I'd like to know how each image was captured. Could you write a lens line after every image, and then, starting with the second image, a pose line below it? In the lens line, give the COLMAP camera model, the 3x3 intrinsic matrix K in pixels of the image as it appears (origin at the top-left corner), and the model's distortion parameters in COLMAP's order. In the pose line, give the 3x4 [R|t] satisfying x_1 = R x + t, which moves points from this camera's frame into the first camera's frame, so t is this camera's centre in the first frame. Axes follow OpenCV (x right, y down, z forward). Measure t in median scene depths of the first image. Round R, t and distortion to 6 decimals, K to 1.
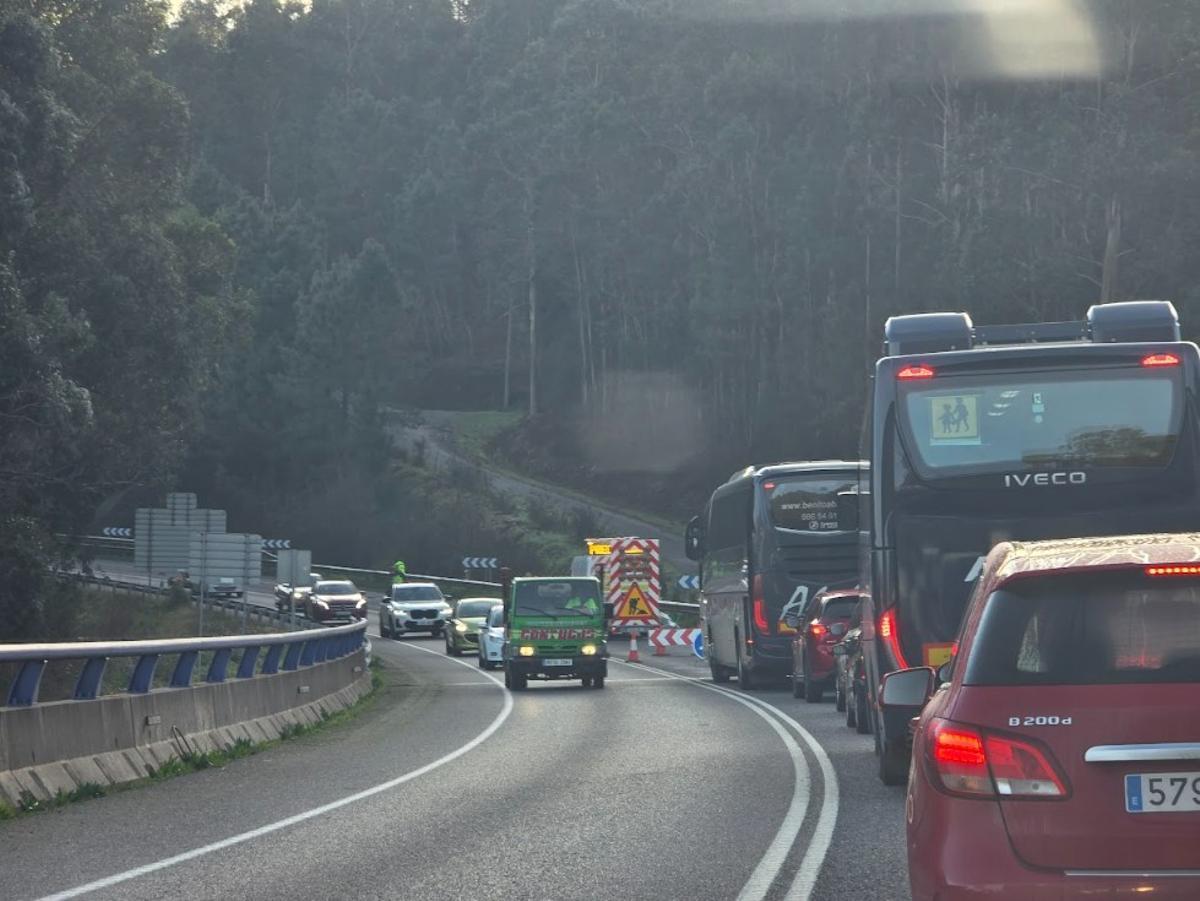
lens RADIAL K [[2489.9, 0, 600.0], [0, 2489.9, 450.5], [0, 0, 1]] dist [0.091677, -0.238350]
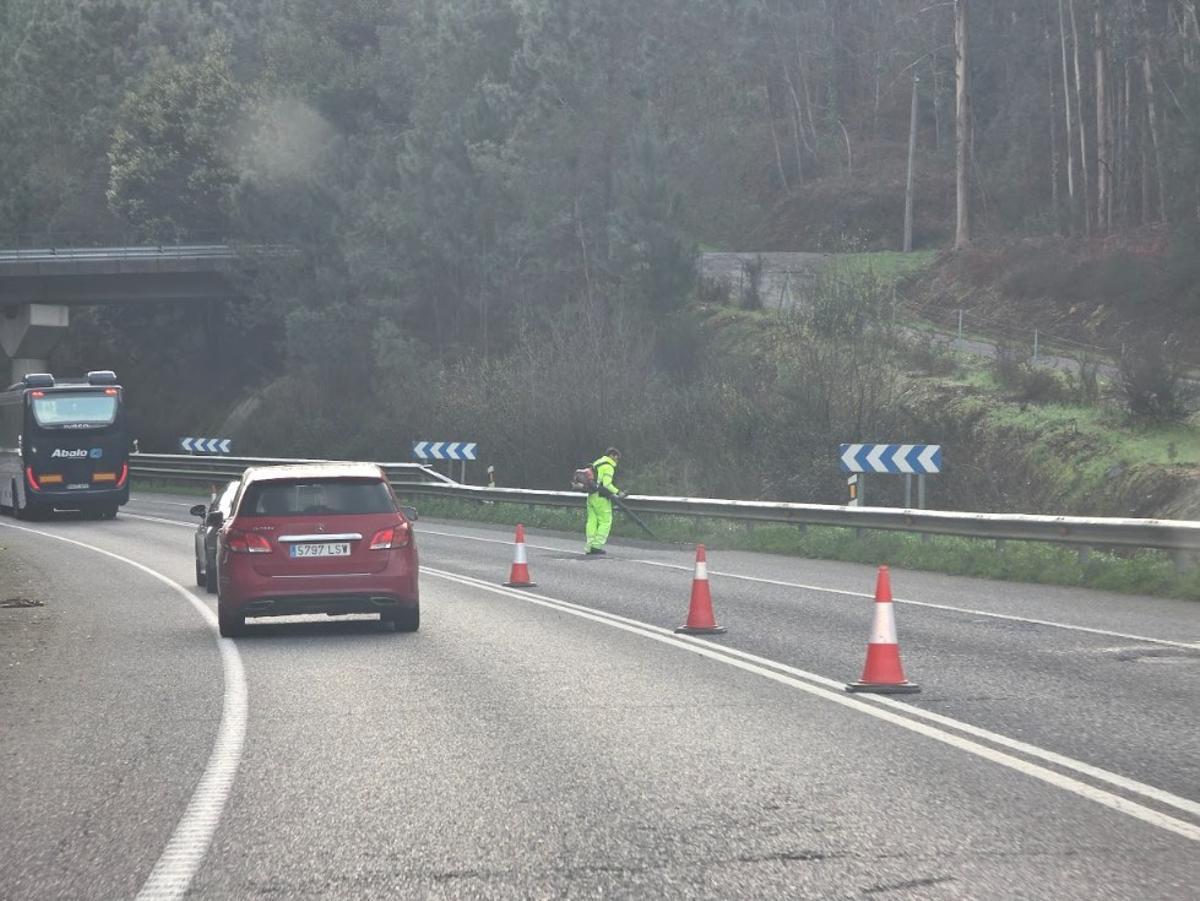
lens RADIAL K [[2489.9, 0, 600.0], [0, 2489.9, 450.5], [0, 0, 1]] dist [0.091677, -0.238350]
pose [[0.988999, -0.007156, -0.147750, -0.053976], [0.008618, 0.999920, 0.009252, 0.058807], [0.147672, -0.010424, 0.988981, 0.943235]]
